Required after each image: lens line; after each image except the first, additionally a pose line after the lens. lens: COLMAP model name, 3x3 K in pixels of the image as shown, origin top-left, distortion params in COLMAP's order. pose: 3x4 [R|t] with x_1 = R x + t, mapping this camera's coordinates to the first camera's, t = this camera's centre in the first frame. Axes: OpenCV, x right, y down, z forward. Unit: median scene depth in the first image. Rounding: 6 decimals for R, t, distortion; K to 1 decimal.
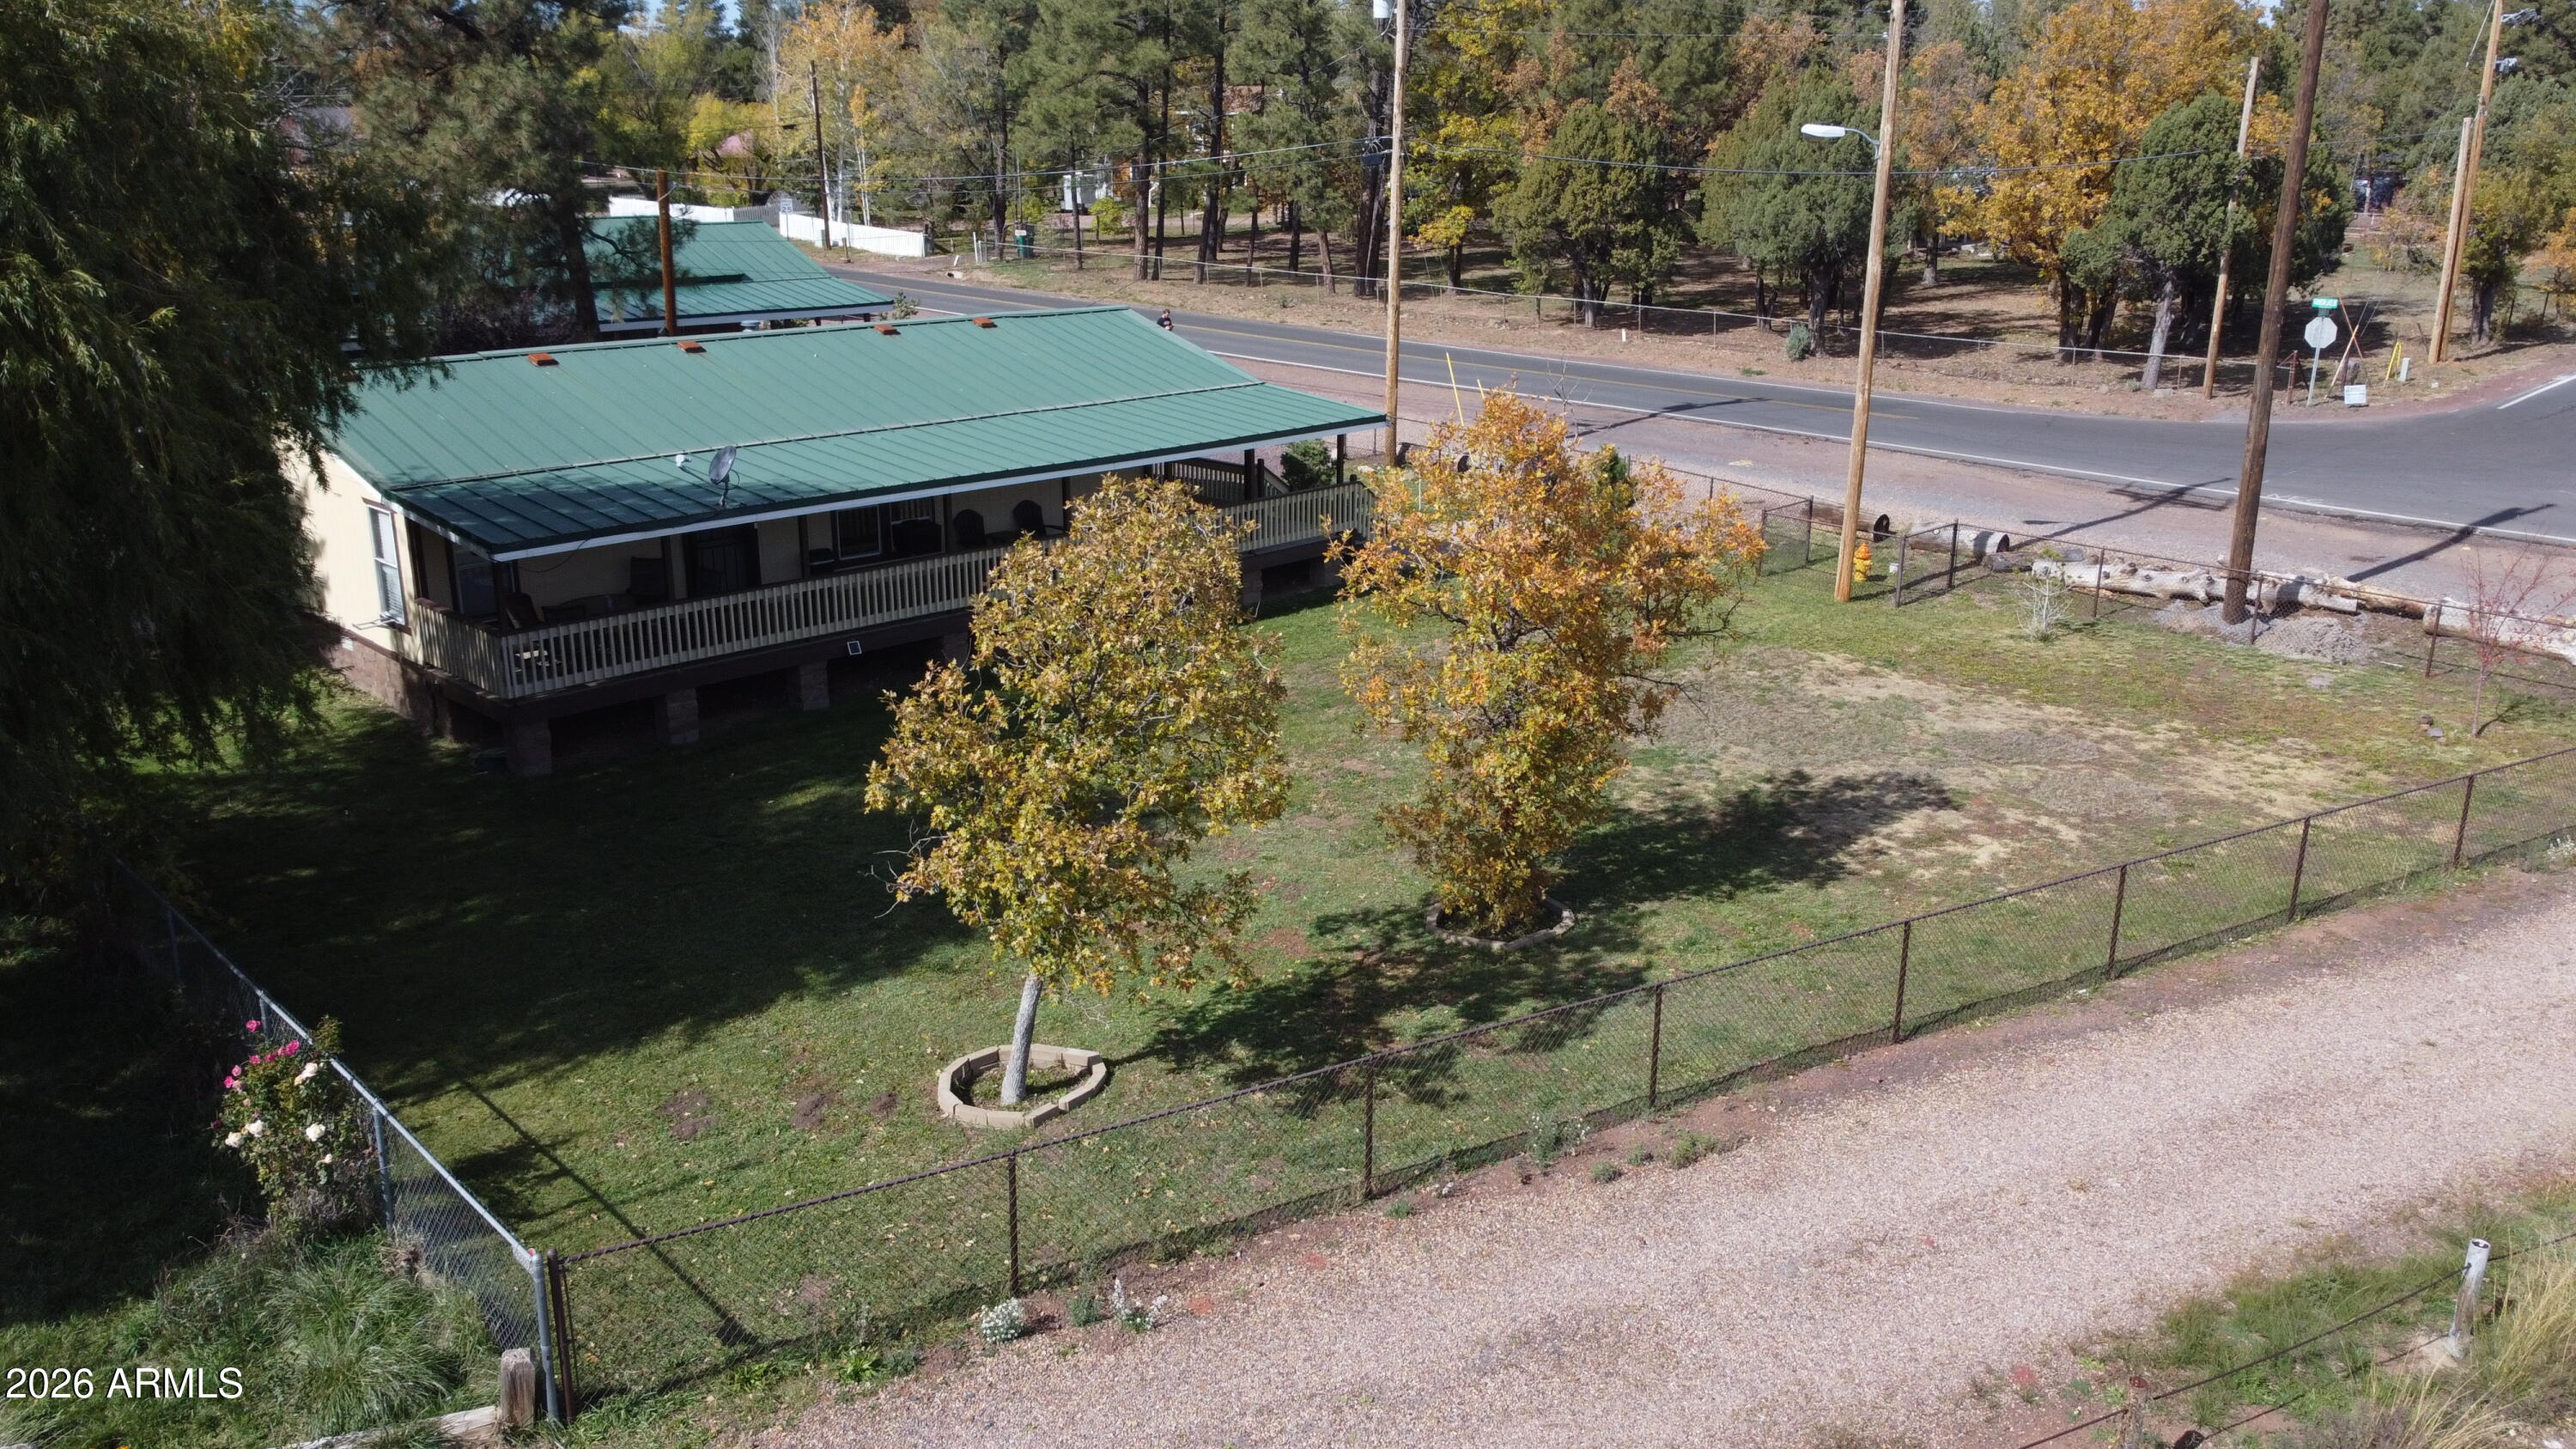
lens RADIAL K [[1950.9, 0, 1291.8], [0, 1950.9, 730.8], [0, 0, 1]] dist [0.005839, -0.009757]
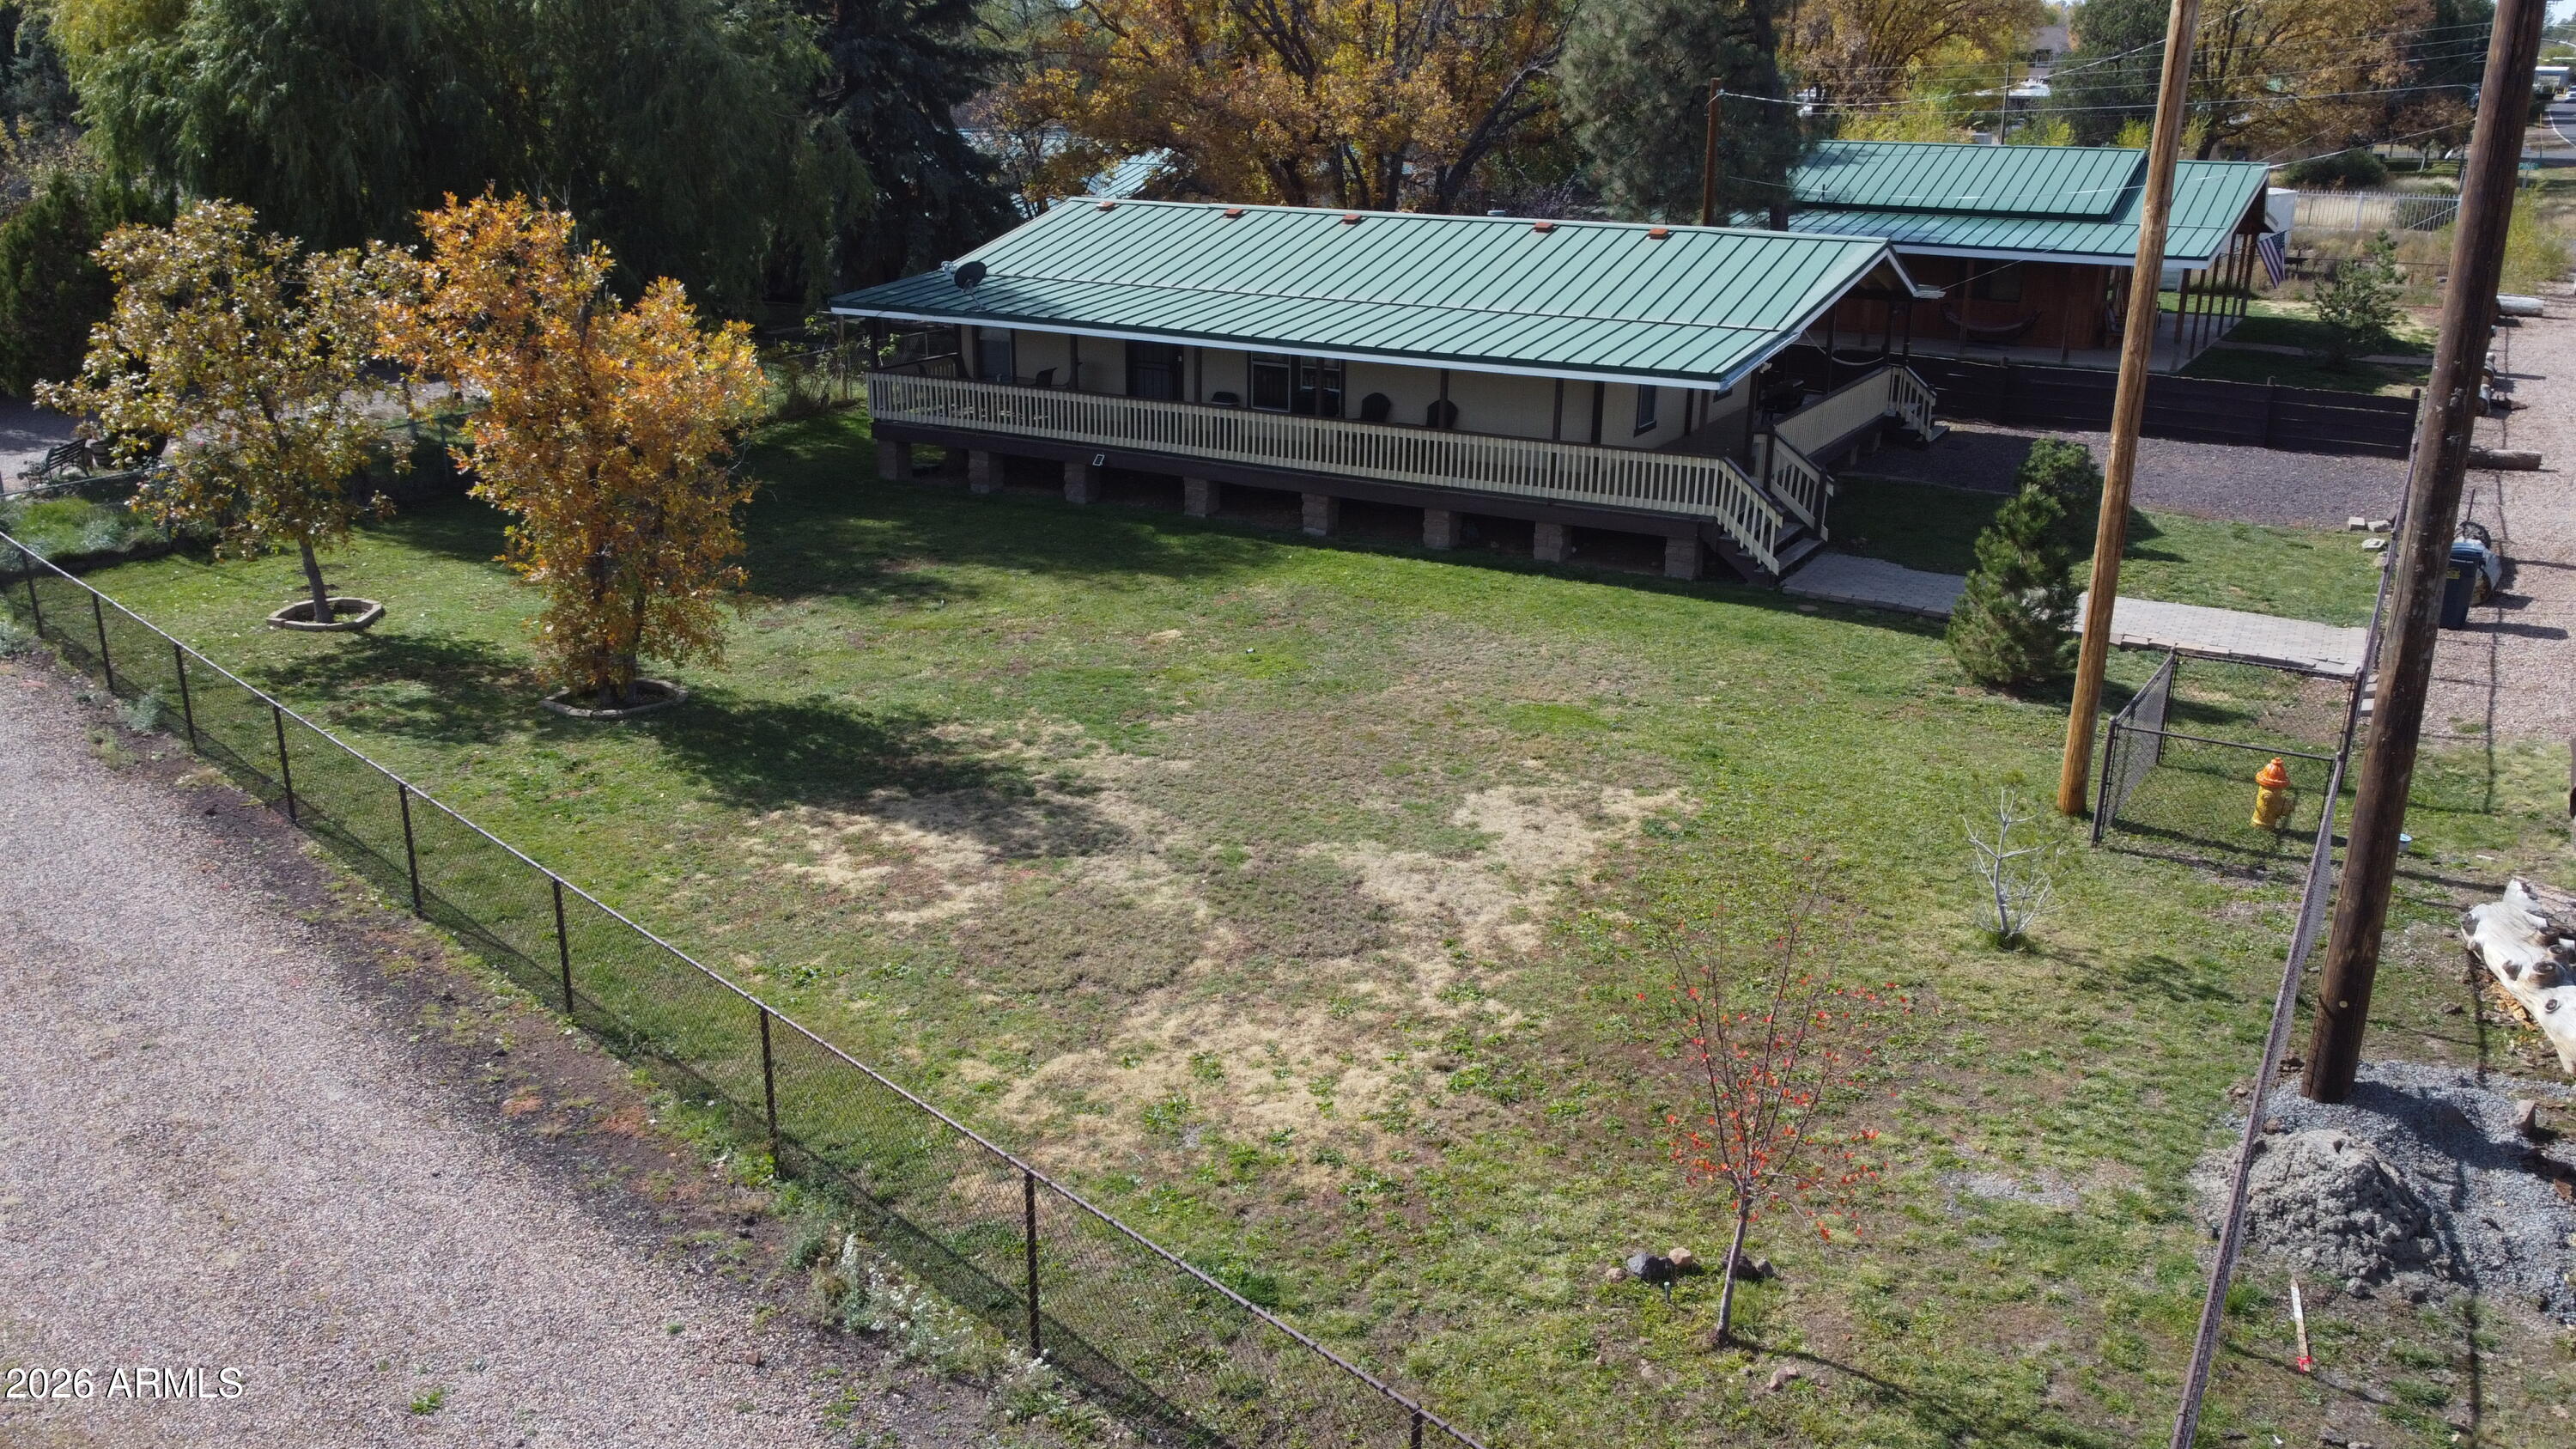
lens RADIAL K [[1950.9, 0, 1291.8], [0, 1950.9, 730.8], [0, 0, 1]] dist [0.005839, -0.009757]
pose [[0.274337, 0.309109, -0.910599, 1.223566], [-0.296875, 0.927899, 0.225542, -0.249488], [0.914661, 0.208460, 0.346324, 0.969309]]
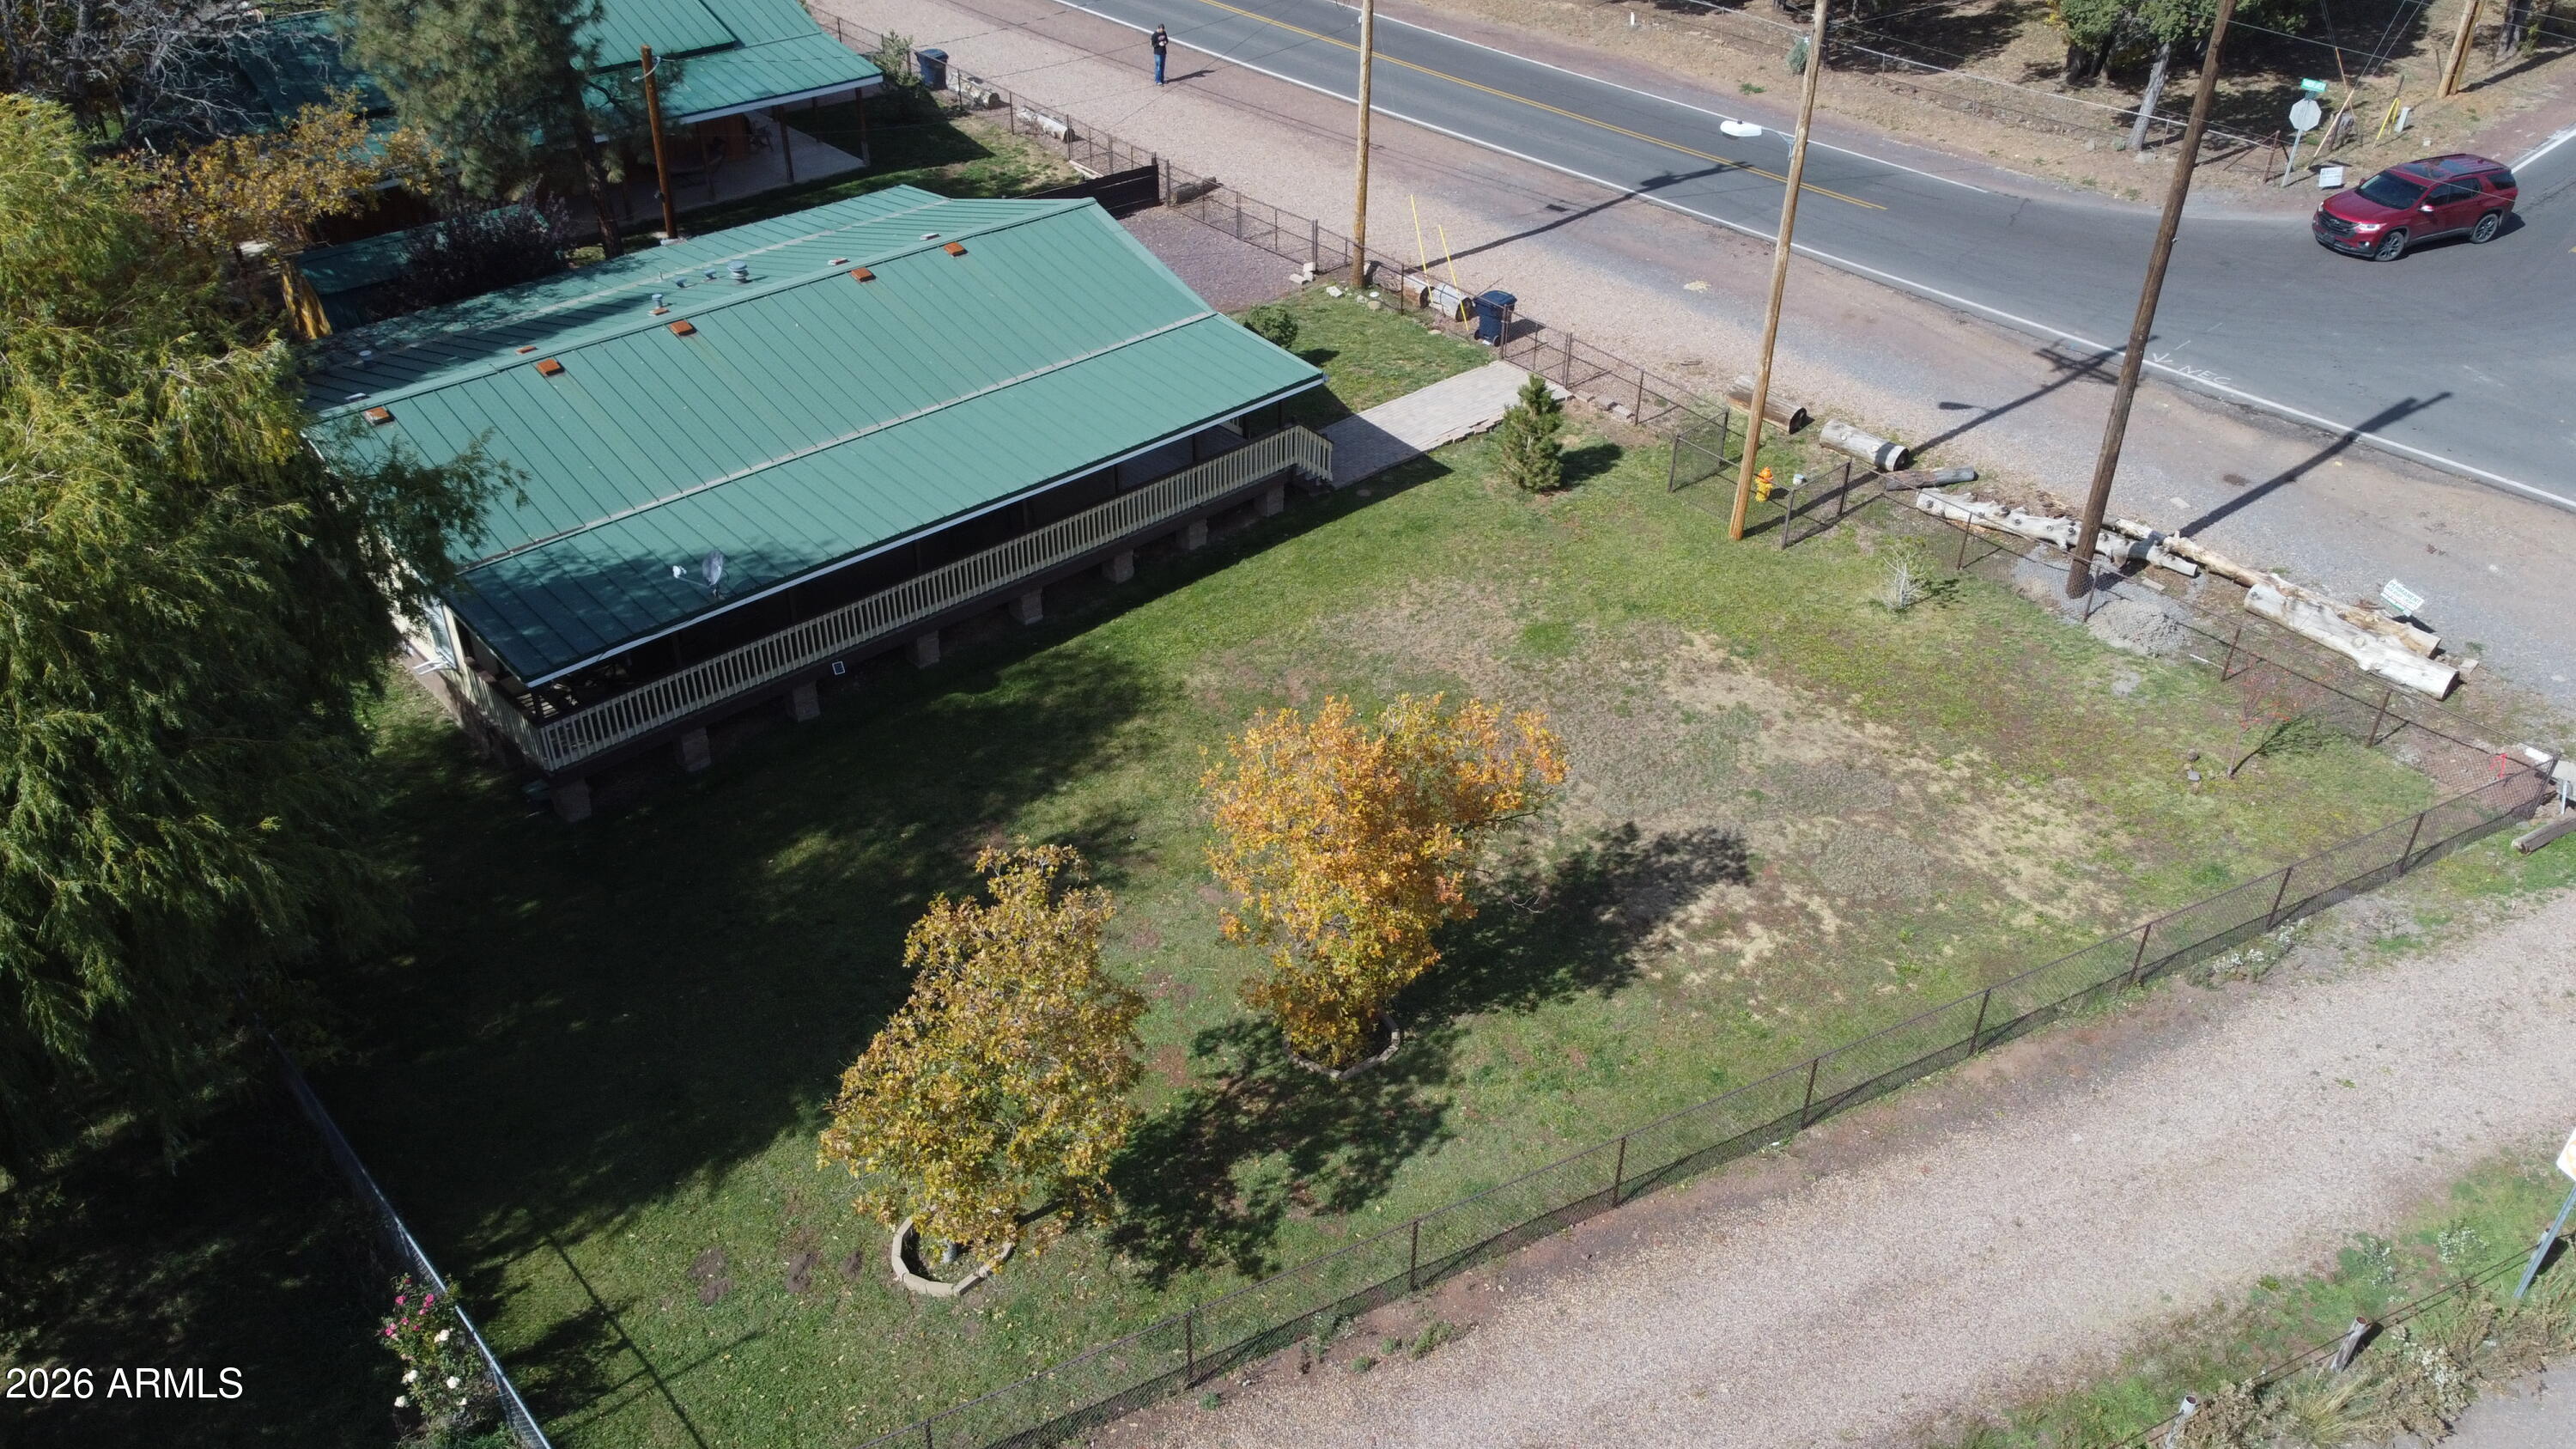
lens RADIAL K [[1950.9, 0, 1291.8], [0, 1950.9, 730.8], [0, 0, 1]] dist [0.005839, -0.009757]
pose [[0.999455, 0.022203, -0.024414, 0.100335], [-0.014201, 0.957186, 0.289125, -0.460209], [0.029788, -0.288621, 0.956980, -0.157607]]
